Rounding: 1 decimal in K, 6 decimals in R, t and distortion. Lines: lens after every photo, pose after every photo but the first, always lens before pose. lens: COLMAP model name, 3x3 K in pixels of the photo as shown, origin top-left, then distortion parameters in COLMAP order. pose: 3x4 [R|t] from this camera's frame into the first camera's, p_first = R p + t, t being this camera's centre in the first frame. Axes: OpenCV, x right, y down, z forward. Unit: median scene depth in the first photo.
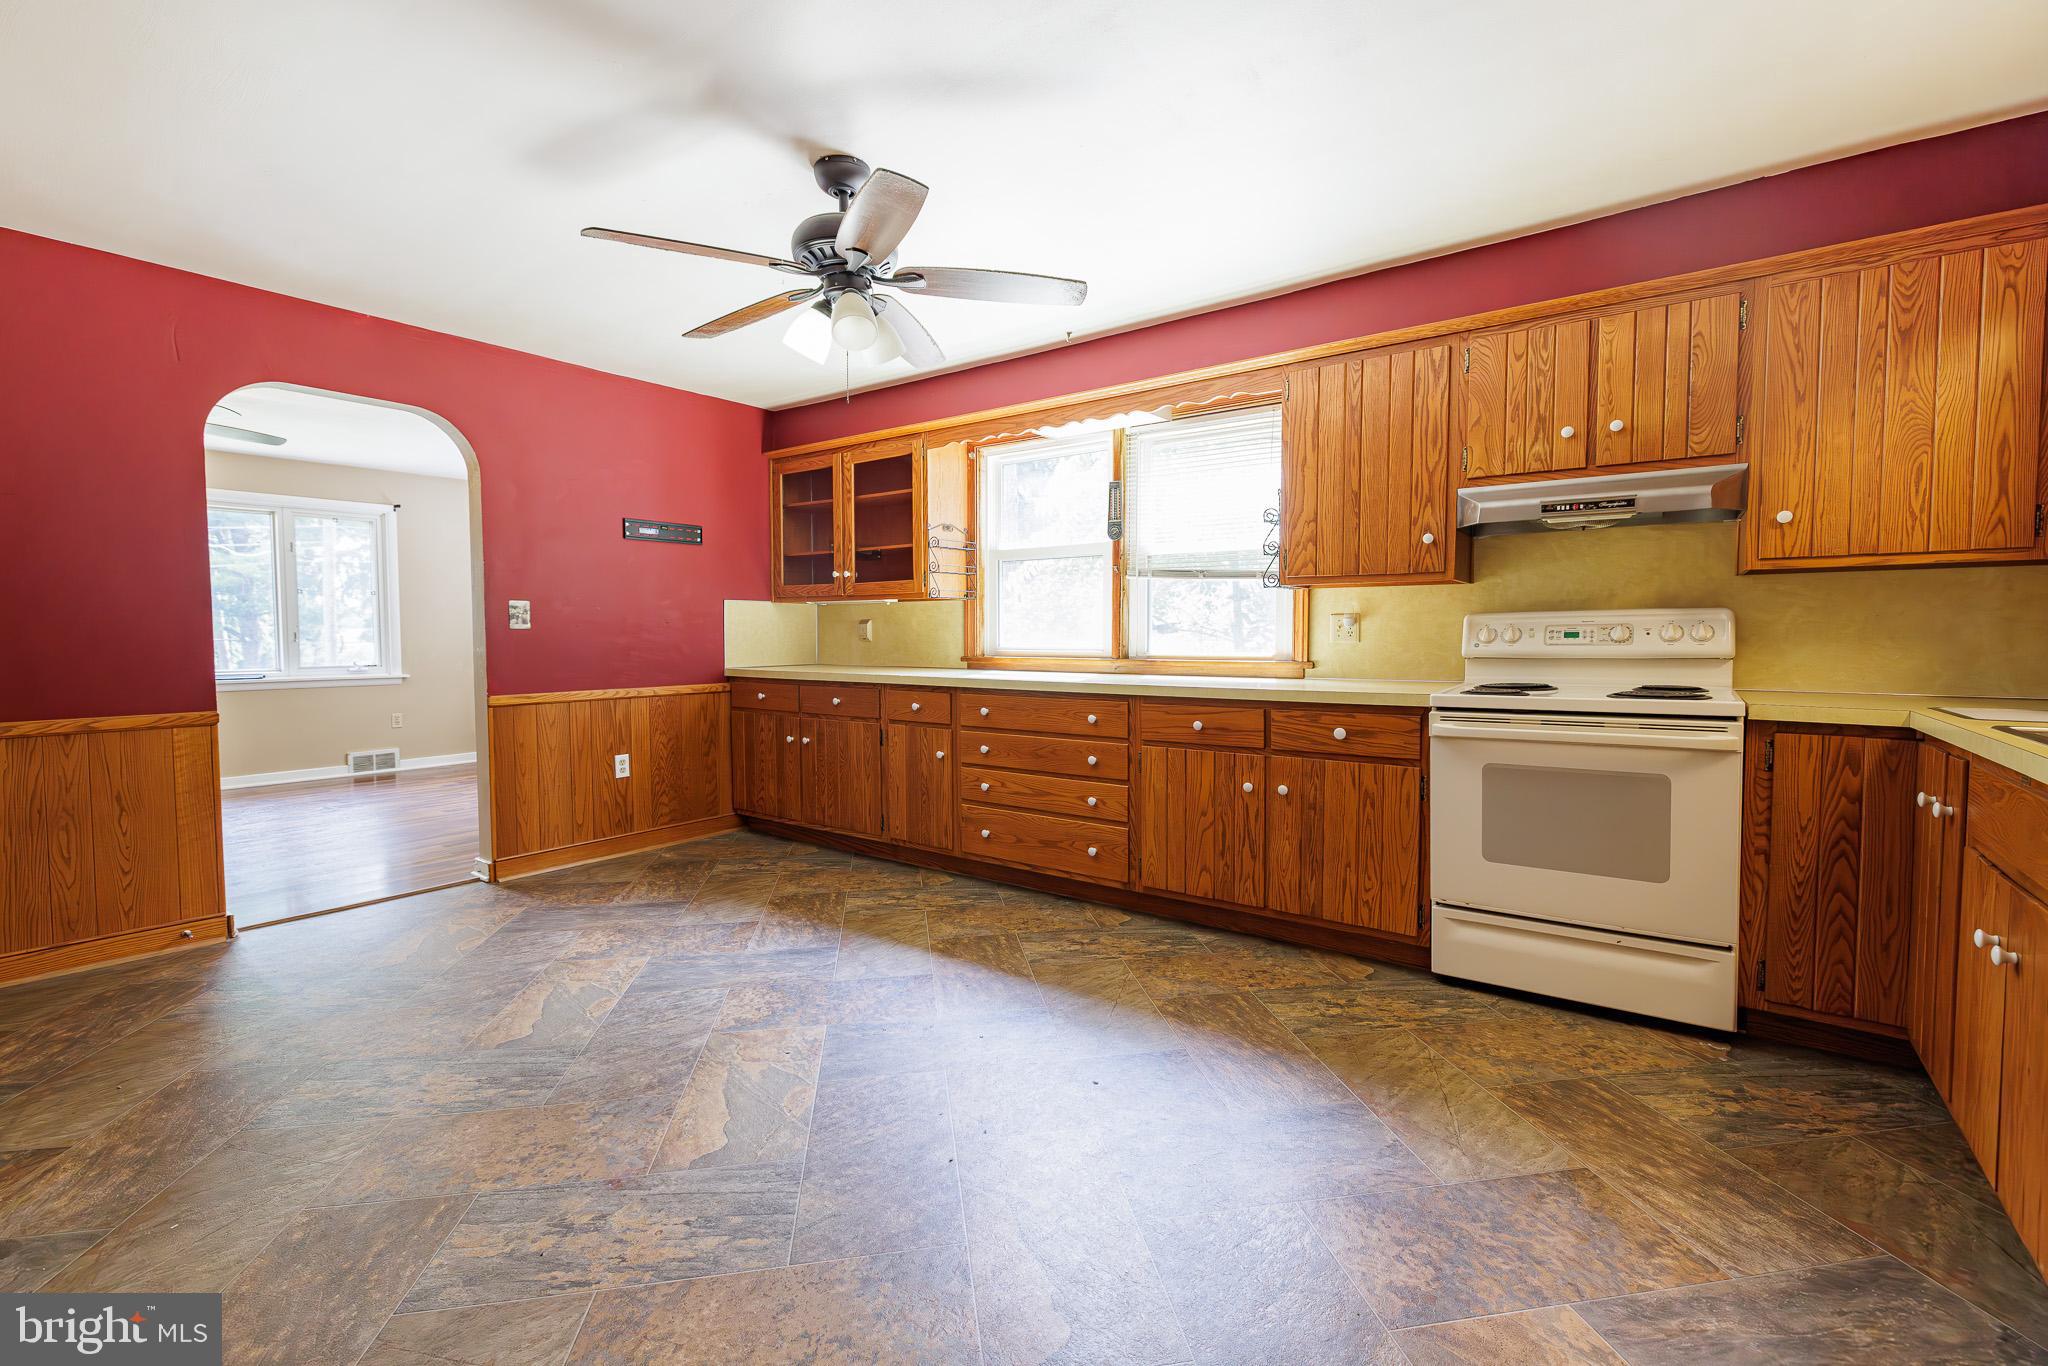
lens RADIAL K [[862.1, 0, 1023.7], [0, 862.1, 673.3], [0, 0, 1]] dist [0.000460, 0.000726]
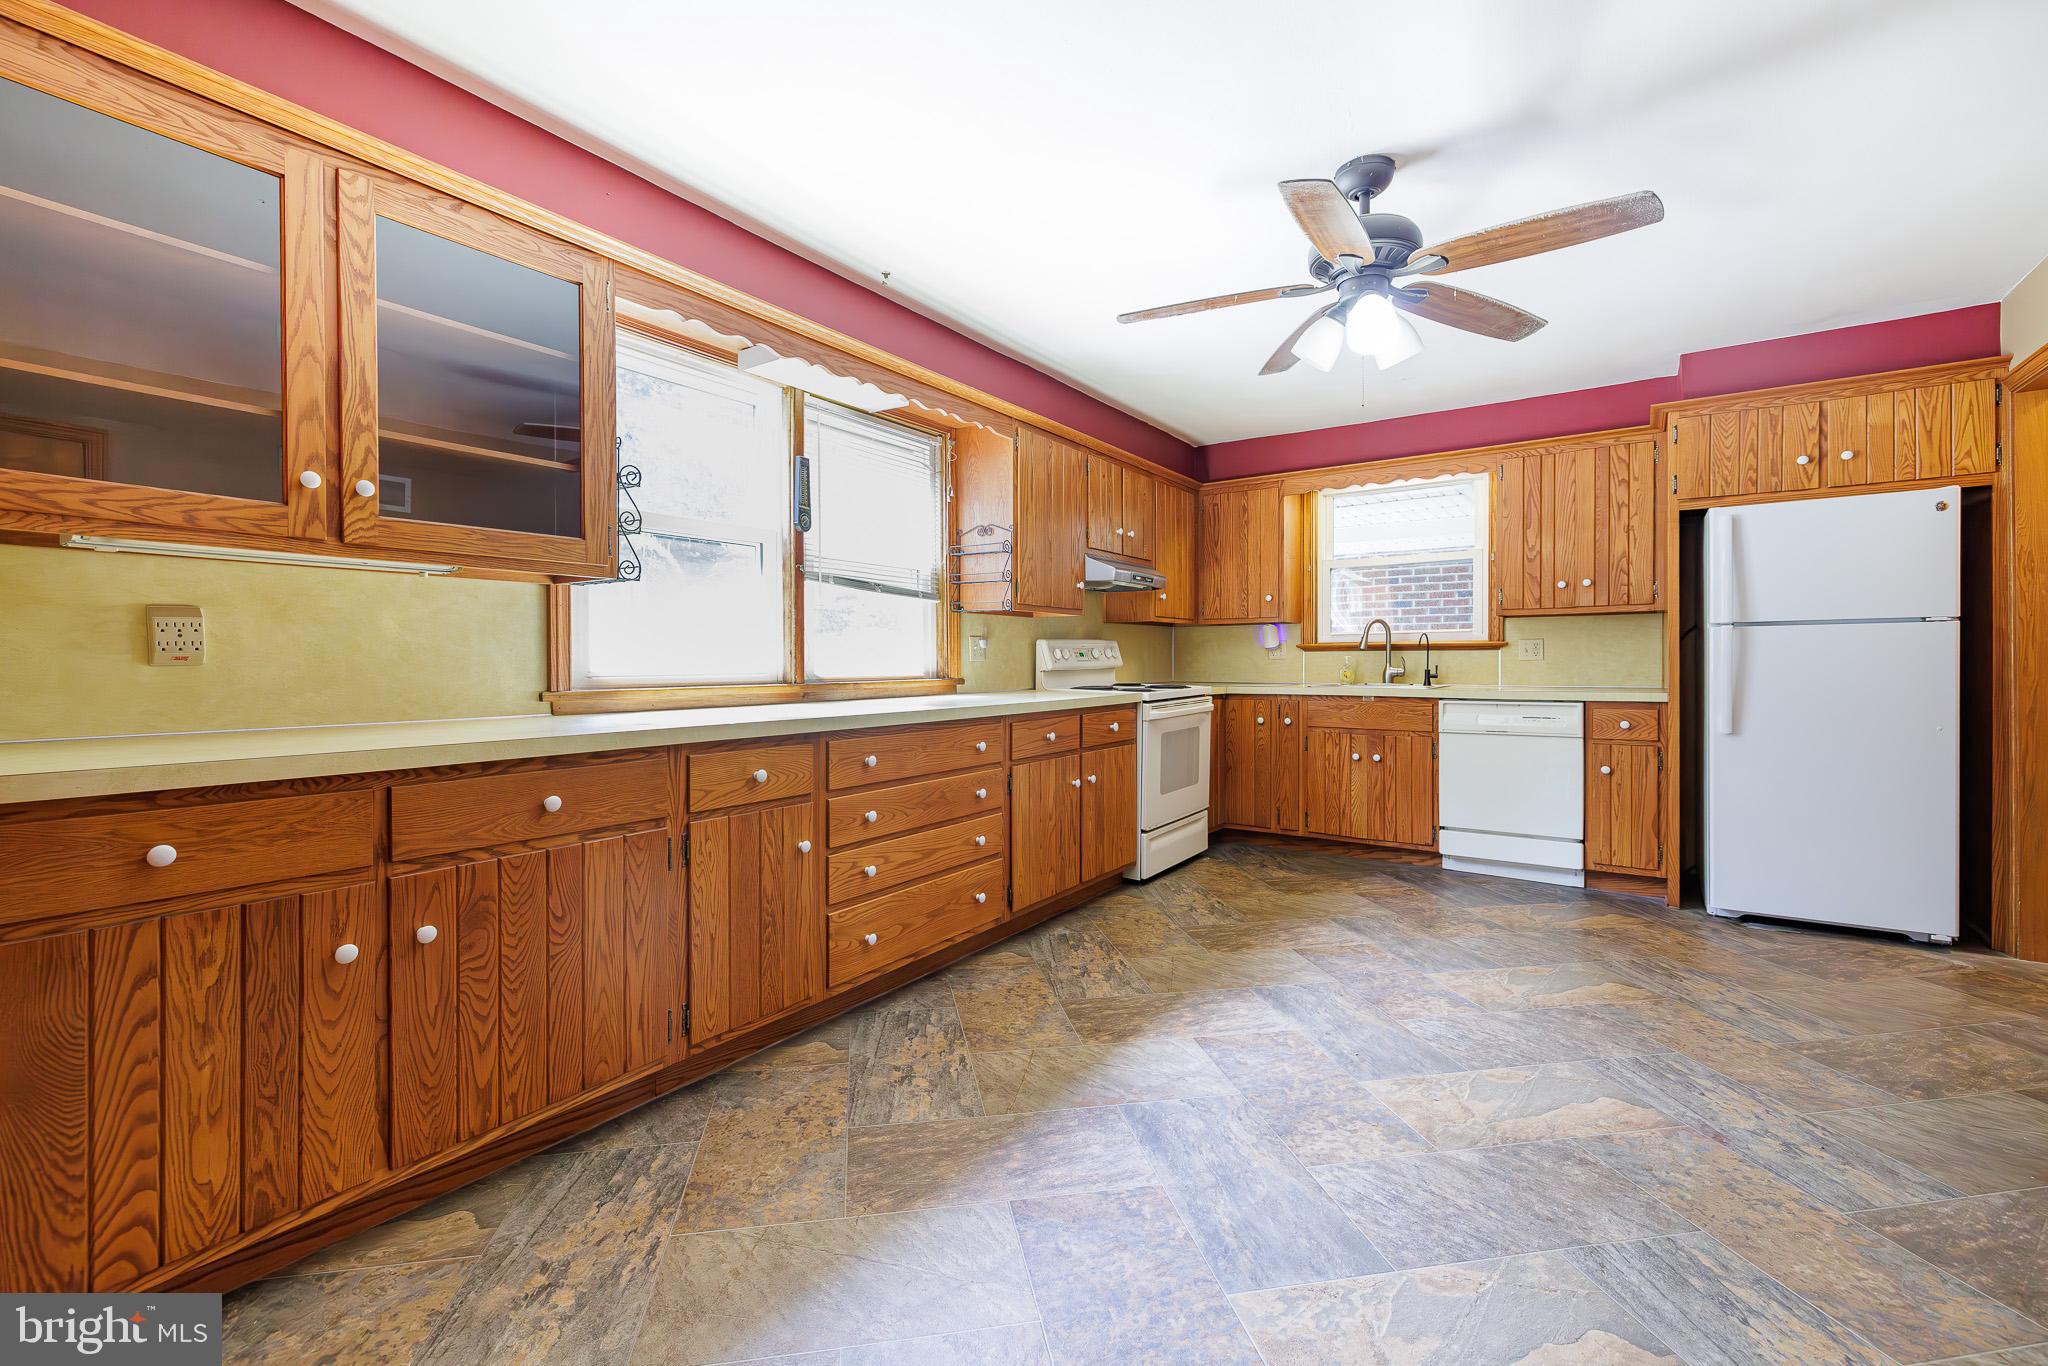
lens RADIAL K [[862.1, 0, 1021.4], [0, 862.1, 669.4], [0, 0, 1]] dist [0.000460, 0.000726]
pose [[-0.016935, -0.007003, 0.999832, -0.887502], [0.048845, 0.998776, 0.007823, -0.033884], [-0.998663, 0.048969, -0.016572, 1.071178]]
